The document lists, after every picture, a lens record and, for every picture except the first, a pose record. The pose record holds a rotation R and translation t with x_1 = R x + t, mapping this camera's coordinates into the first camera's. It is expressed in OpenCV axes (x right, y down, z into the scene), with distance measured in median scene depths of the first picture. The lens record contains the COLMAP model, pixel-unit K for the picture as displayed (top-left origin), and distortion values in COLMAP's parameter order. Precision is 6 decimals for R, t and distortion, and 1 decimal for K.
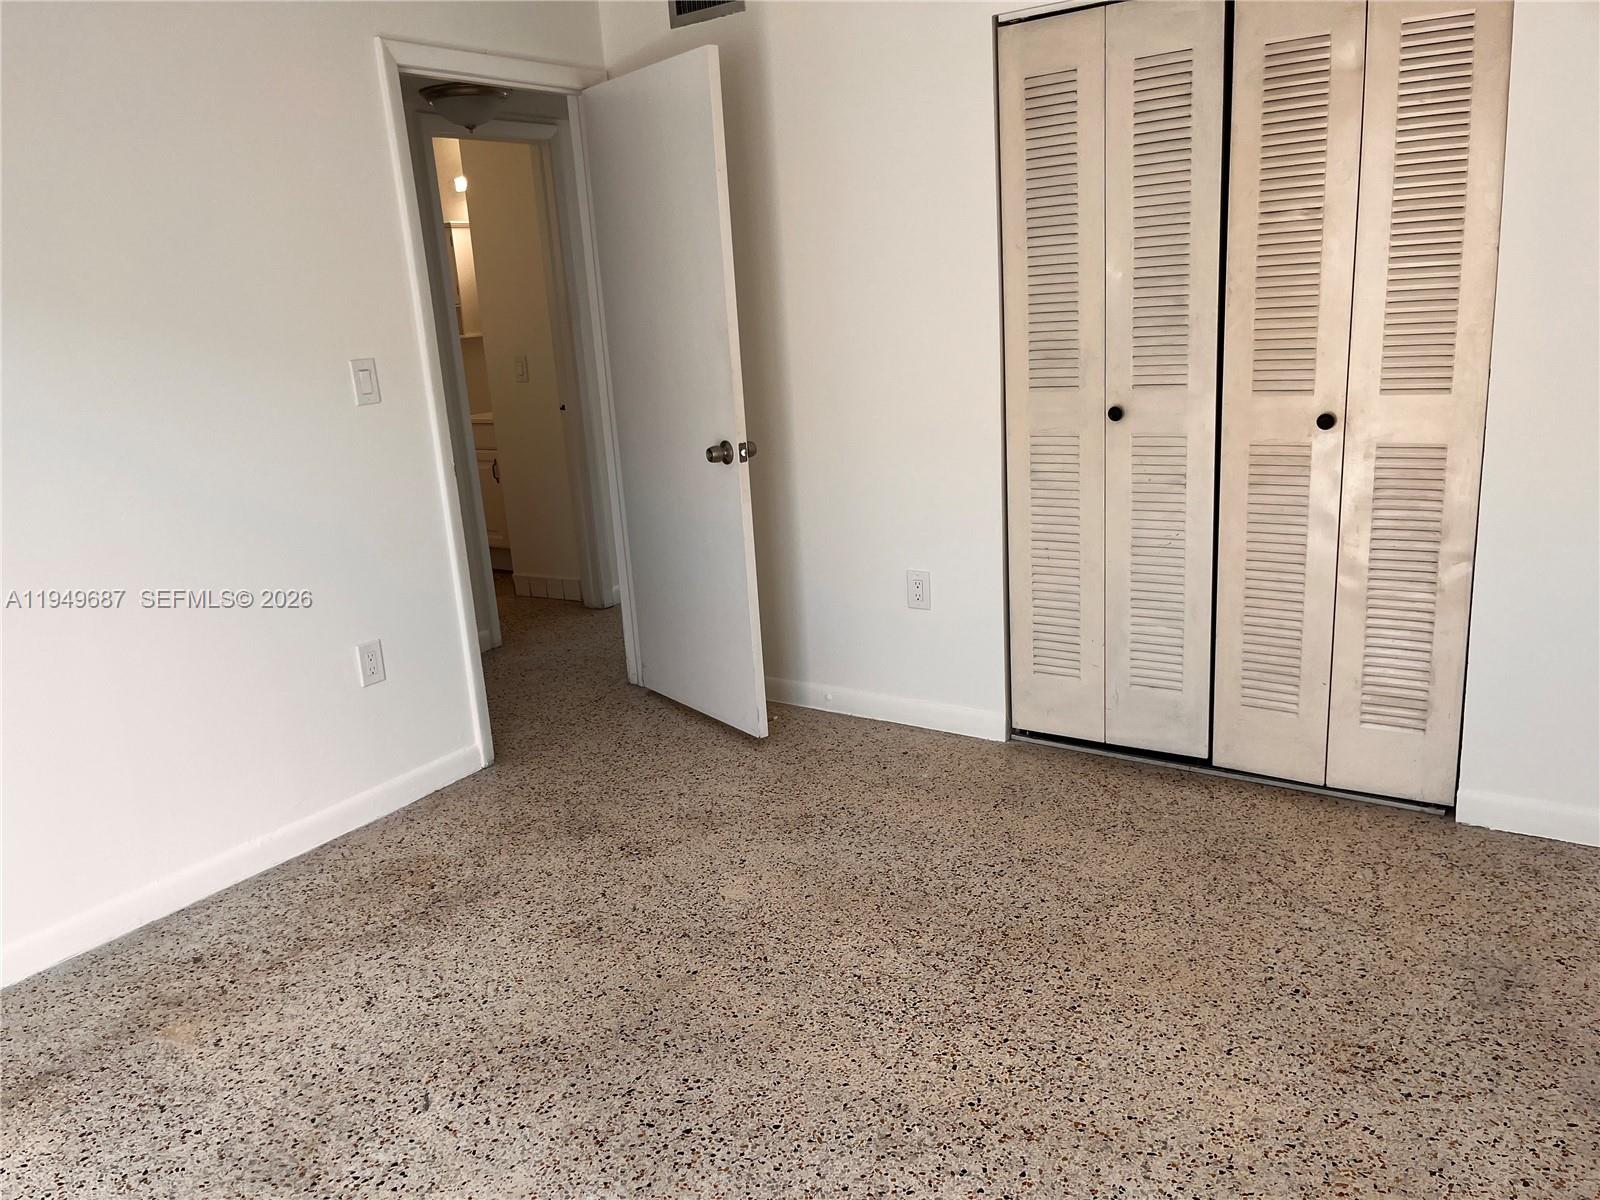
lens RADIAL K [[1227.7, 0, 789.3], [0, 1227.7, 597.1], [0, 0, 1]] dist [0.084070, -0.099893]
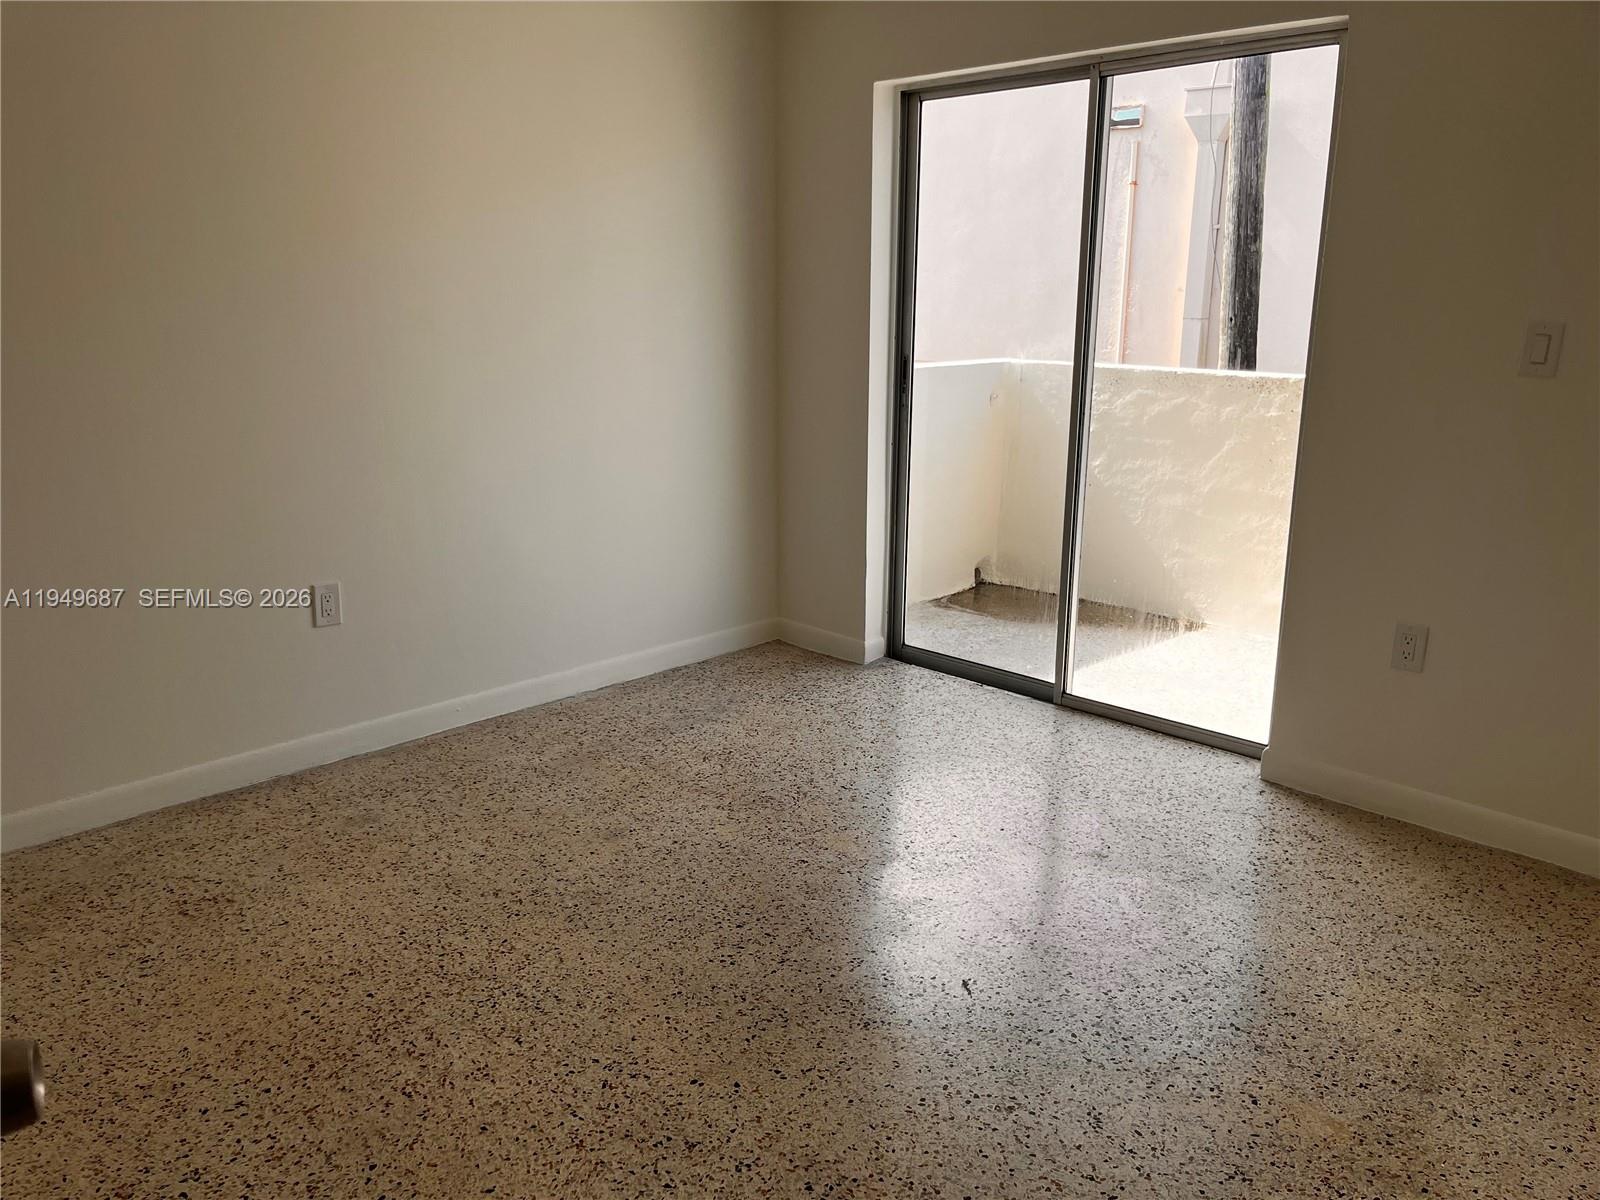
lens RADIAL K [[1227.7, 0, 789.3], [0, 1227.7, 597.1], [0, 0, 1]] dist [0.084070, -0.099893]
pose [[-0.984369, 0.018183, 0.175177, -0.324193], [0.098335, 0.881919, 0.461031, -0.395896], [-0.146110, 0.471051, -0.869921, 1.748346]]
